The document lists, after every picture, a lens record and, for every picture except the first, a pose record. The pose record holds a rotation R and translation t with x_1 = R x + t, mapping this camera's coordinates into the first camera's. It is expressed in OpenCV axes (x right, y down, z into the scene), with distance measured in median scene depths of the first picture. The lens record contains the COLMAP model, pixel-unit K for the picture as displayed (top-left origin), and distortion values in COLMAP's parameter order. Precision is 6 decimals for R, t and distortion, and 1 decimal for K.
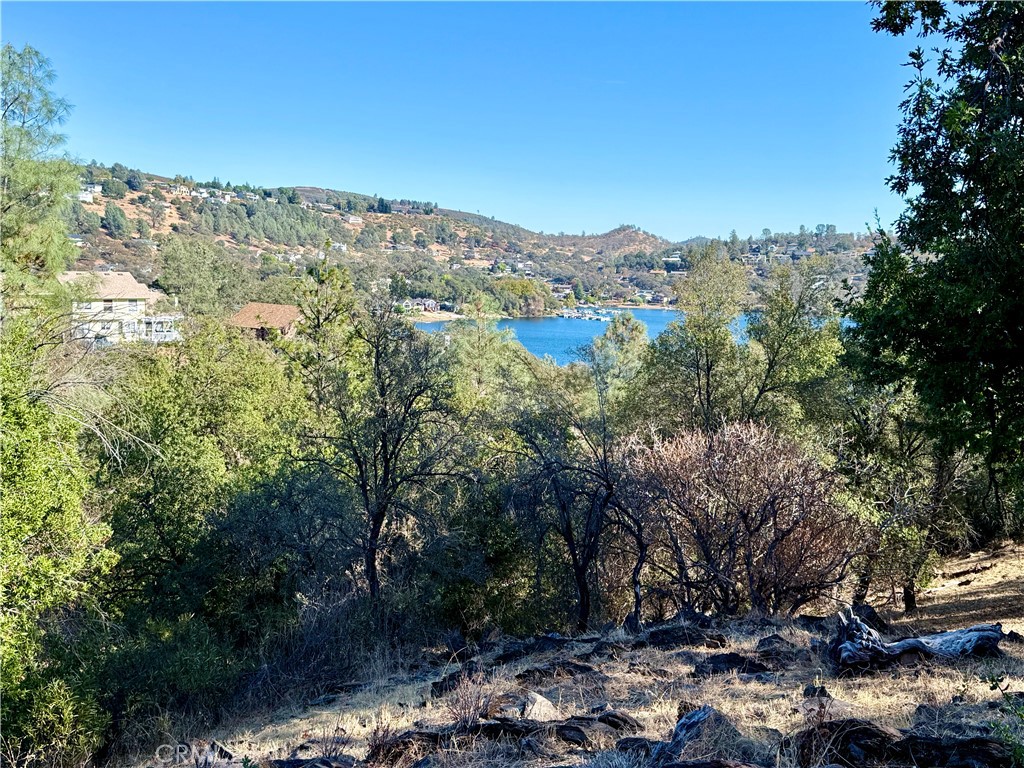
lens RADIAL K [[1147.1, 0, 510.5], [0, 1147.1, 386.7], [0, 0, 1]] dist [0.094342, 0.000000]
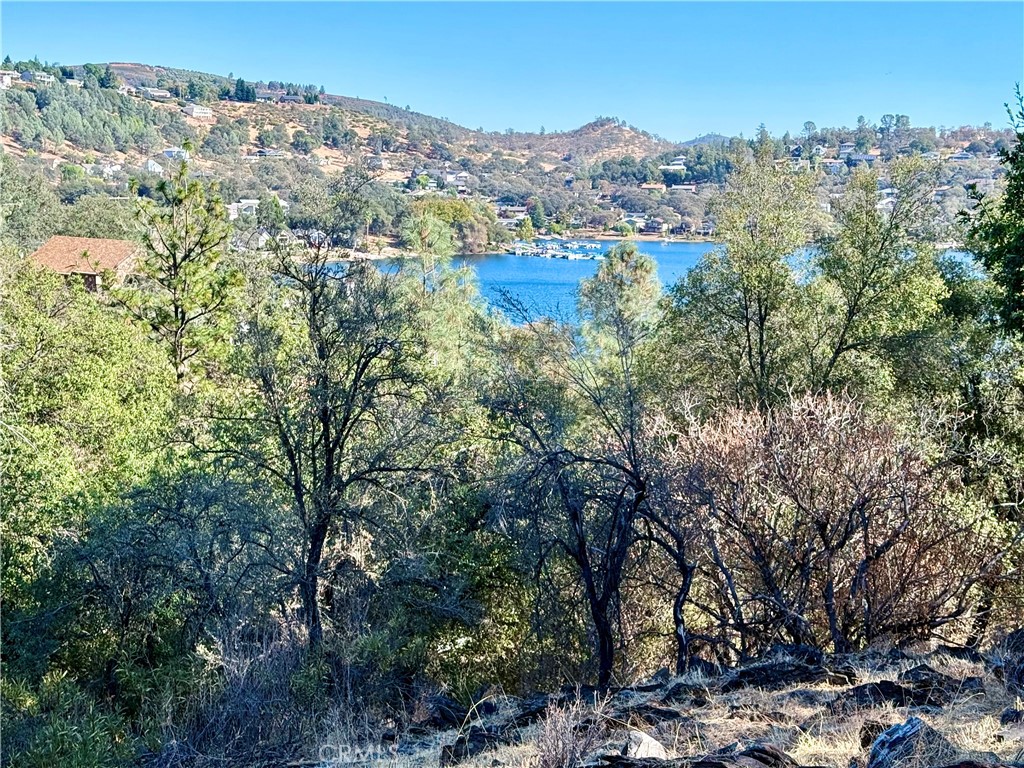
lens RADIAL K [[1706.2, 0, 512.3], [0, 1706.2, 381.9], [0, 0, 1]] dist [0.099106, 0.000000]
pose [[0.998691, -0.015125, 0.048855, -0.030727], [0.014505, 0.999810, 0.013020, 0.006961], [-0.049043, -0.012294, 0.998721, -0.026231]]
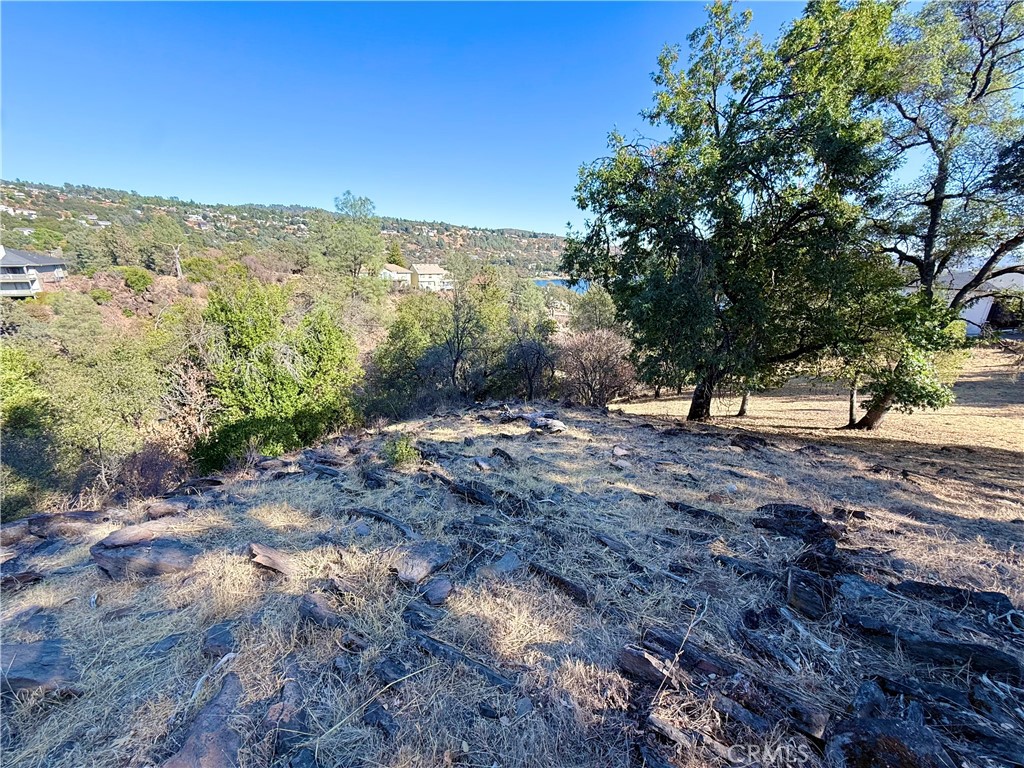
lens RADIAL K [[412.8, 0, 512.6], [0, 412.8, 383.9], [0, 0, 1]] dist [0.002507, -0.000075]
pose [[0.982359, 0.050662, -0.180012, 0.157861], [-0.014370, 0.980208, 0.197446, -0.032922], [0.186452, -0.191377, 0.963644, -0.039375]]
